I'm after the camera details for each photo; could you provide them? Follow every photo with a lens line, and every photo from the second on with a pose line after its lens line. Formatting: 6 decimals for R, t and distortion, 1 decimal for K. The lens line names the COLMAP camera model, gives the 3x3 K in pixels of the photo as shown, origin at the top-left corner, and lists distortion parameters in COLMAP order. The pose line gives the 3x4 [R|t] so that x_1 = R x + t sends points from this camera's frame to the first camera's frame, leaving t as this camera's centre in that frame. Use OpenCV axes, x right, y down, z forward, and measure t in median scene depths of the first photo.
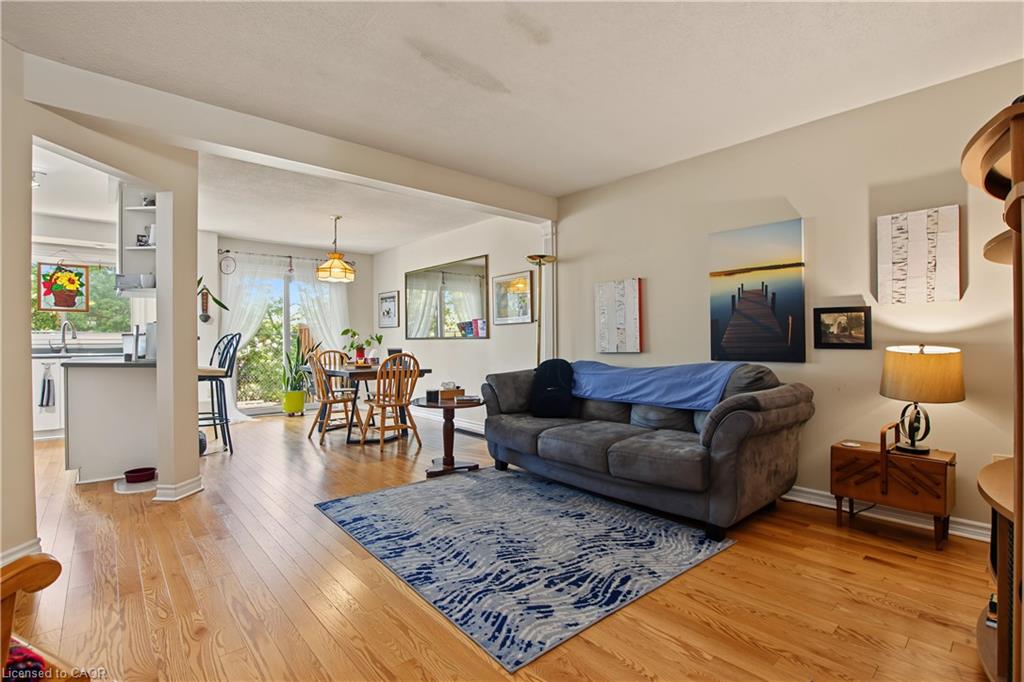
lens RADIAL K [[474.6, 0, 510.5], [0, 474.6, 342.3], [0, 0, 1]] dist [-0.034127, 0.003978]
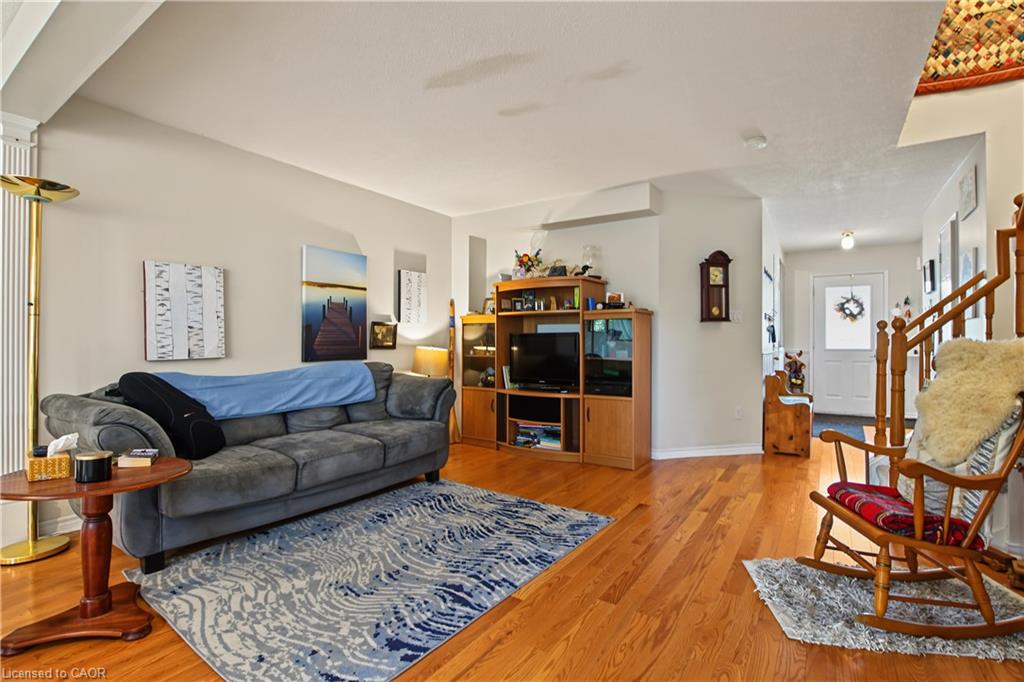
lens RADIAL K [[474.6, 0, 520.9], [0, 474.6, 342.8], [0, 0, 1]] dist [-0.034127, 0.003978]
pose [[-0.264932, 0.004799, 0.964255, -0.808343], [0.002815, 0.999987, -0.004204, 0.000415], [-0.964263, 0.001600, -0.264942, 0.870672]]
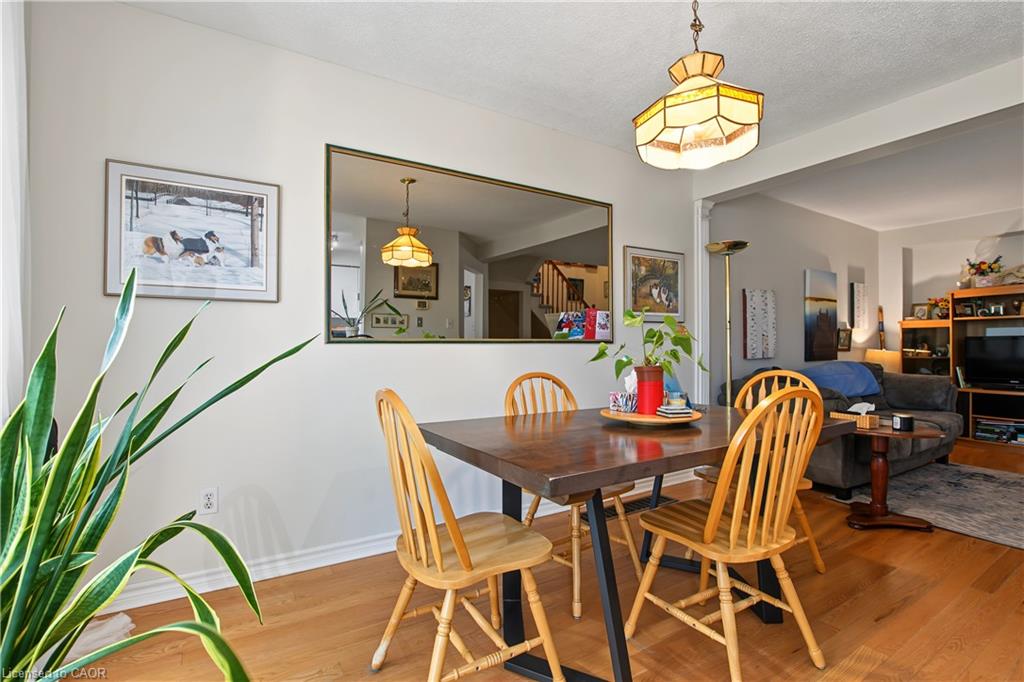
lens RADIAL K [[474.6, 0, 520.6], [0, 474.6, 341.0], [0, 0, 1]] dist [-0.034127, 0.003978]
pose [[0.156266, 0.015223, 0.987598, -1.129222], [0.004784, 0.999858, -0.016169, -0.002438], [-0.987703, 0.007252, 0.156171, 1.736203]]
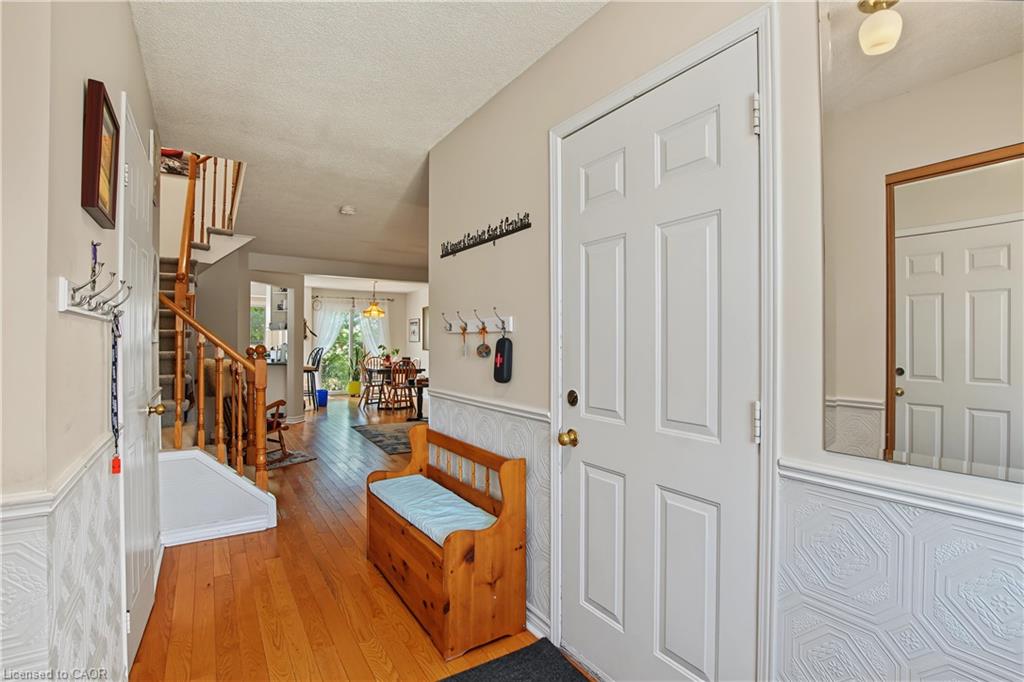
lens RADIAL K [[474.6, 0, 511.2], [0, 474.6, 342.5], [0, 0, 1]] dist [-0.034127, 0.003978]
pose [[0.988213, 0.011494, -0.152656, 0.655929], [-0.012141, 0.999921, -0.003305, -0.061700], [0.152606, 0.005119, 0.988274, -1.079152]]
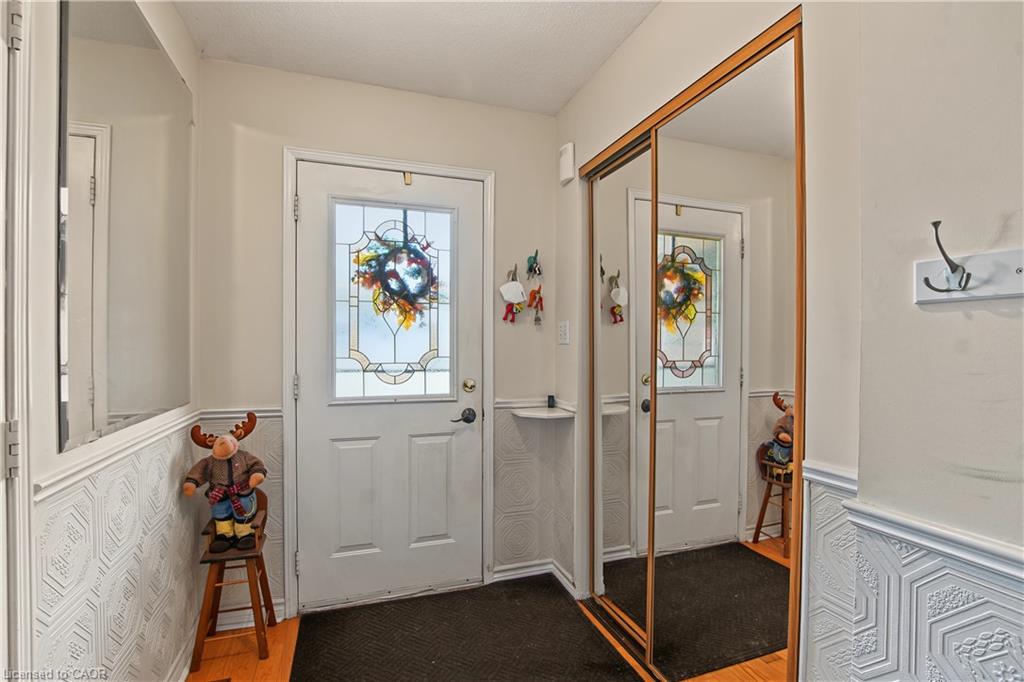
lens RADIAL K [[474.6, 0, 512.6], [0, 474.6, 347.6], [0, 0, 1]] dist [-0.034127, 0.003978]
pose [[-0.926436, 0.008689, 0.376351, -0.234289], [0.008957, 0.999959, -0.001038, -0.023170], [-0.376345, 0.002409, -0.926476, 0.210649]]
